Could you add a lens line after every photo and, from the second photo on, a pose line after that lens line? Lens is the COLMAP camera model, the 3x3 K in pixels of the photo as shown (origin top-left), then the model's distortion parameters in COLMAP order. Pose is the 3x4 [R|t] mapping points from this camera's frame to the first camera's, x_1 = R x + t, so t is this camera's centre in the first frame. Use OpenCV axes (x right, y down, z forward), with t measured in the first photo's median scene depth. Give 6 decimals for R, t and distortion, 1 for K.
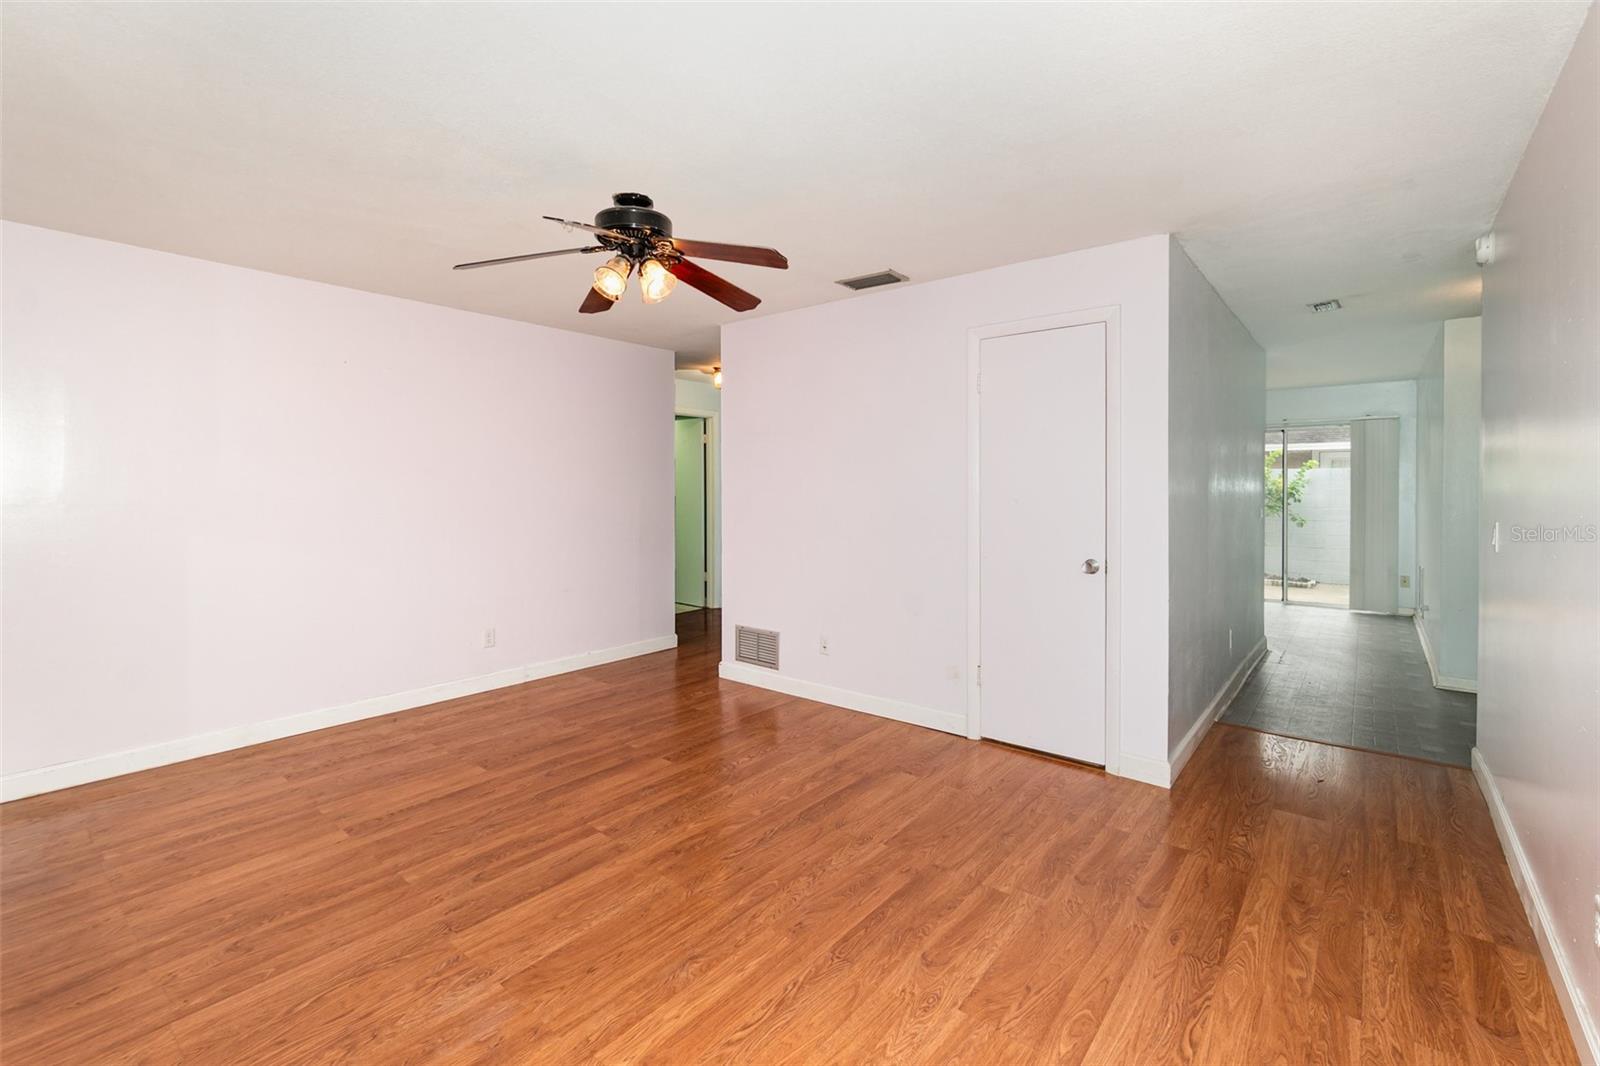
lens RADIAL K [[709.0, 0, 797.4], [0, 709.0, 492.8], [0, 0, 1]] dist [-0.007448, 0.003065]
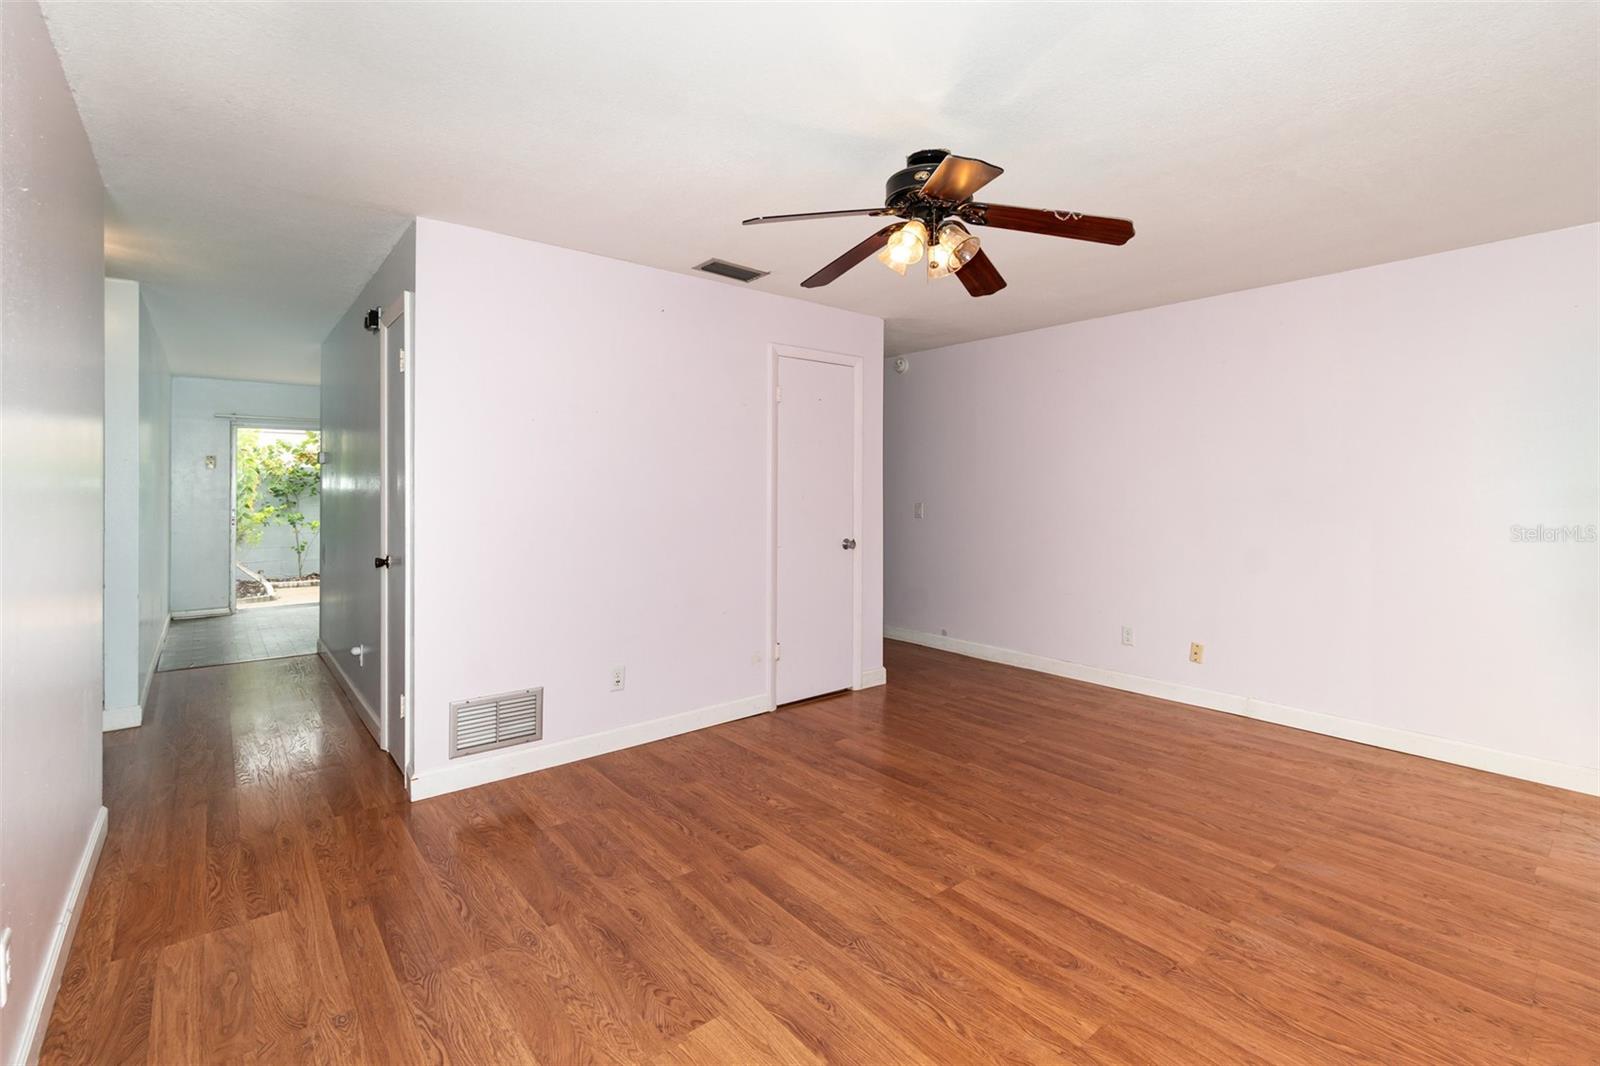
lens RADIAL K [[709.0, 0, 797.4], [0, 709.0, 492.8], [0, 0, 1]] dist [-0.007448, 0.003065]
pose [[0.185011, -0.008024, 0.982704, -1.208917], [0.007599, 0.999948, 0.006734, -0.009430], [-0.982707, 0.006221, 0.185062, 1.066924]]
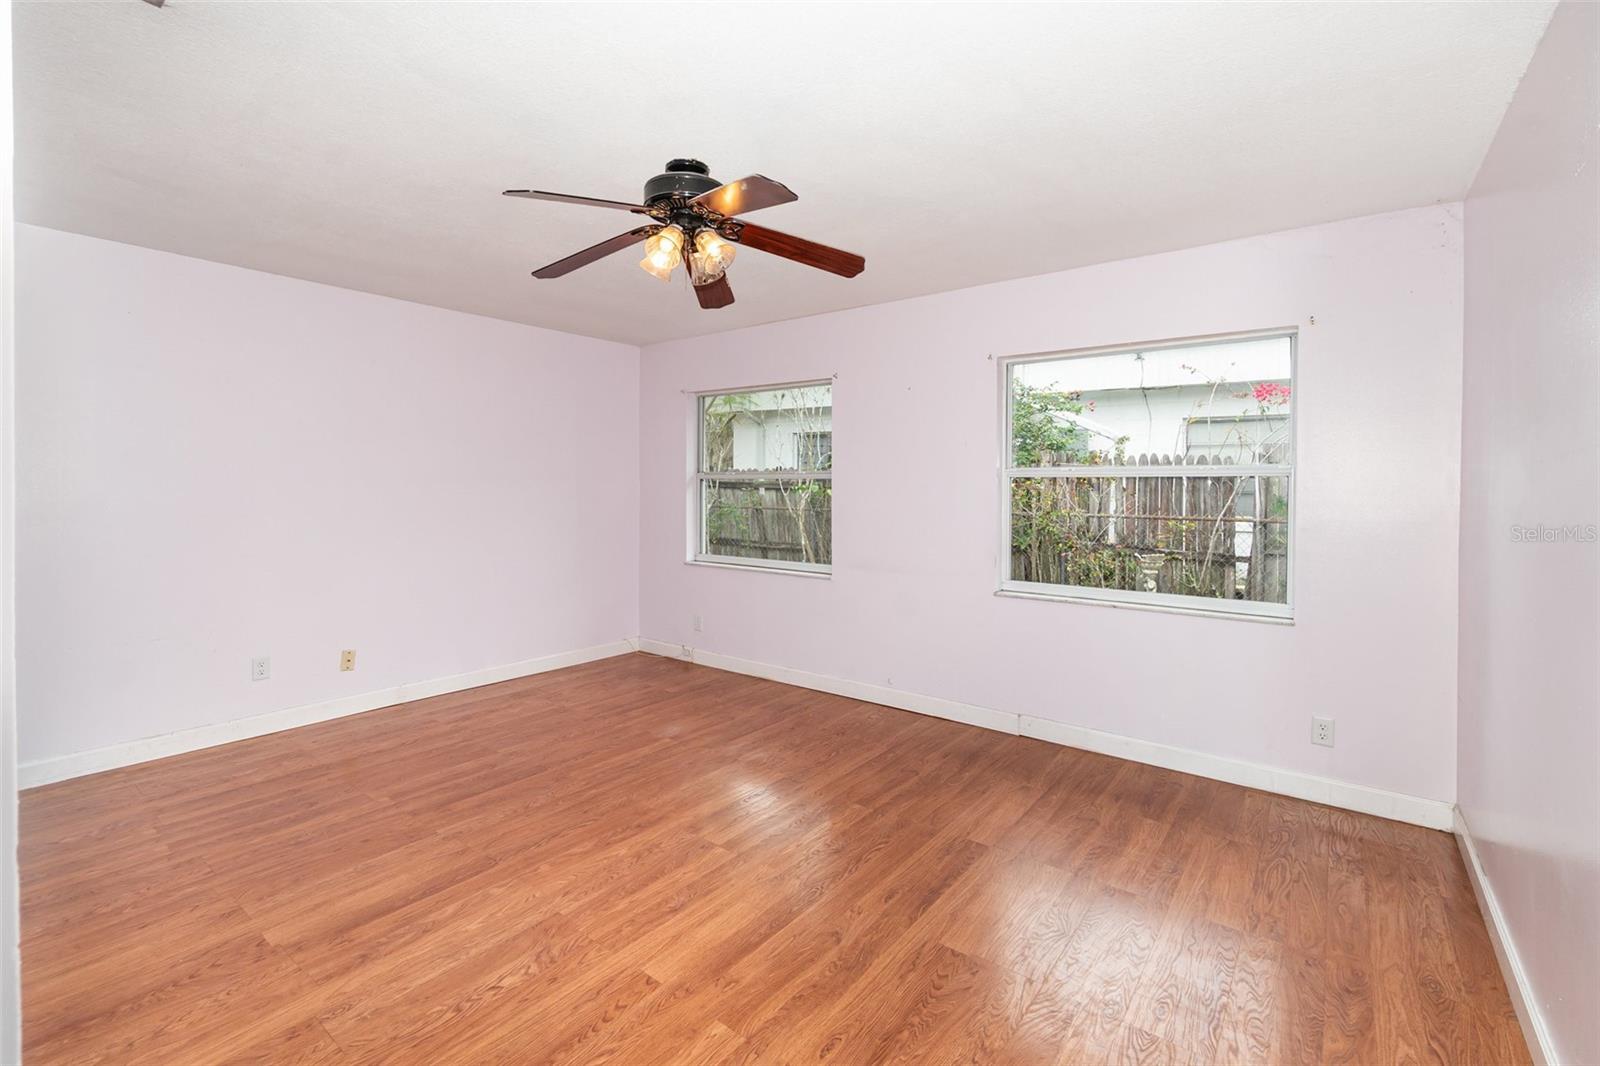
lens RADIAL K [[709.0, 0, 797.4], [0, 709.0, 492.8], [0, 0, 1]] dist [-0.007448, 0.003065]
pose [[-0.999376, -0.004344, -0.035050, -0.366794], [-0.004926, 0.999851, 0.016543, -0.020412], [0.034973, 0.016705, -0.999249, 2.051712]]
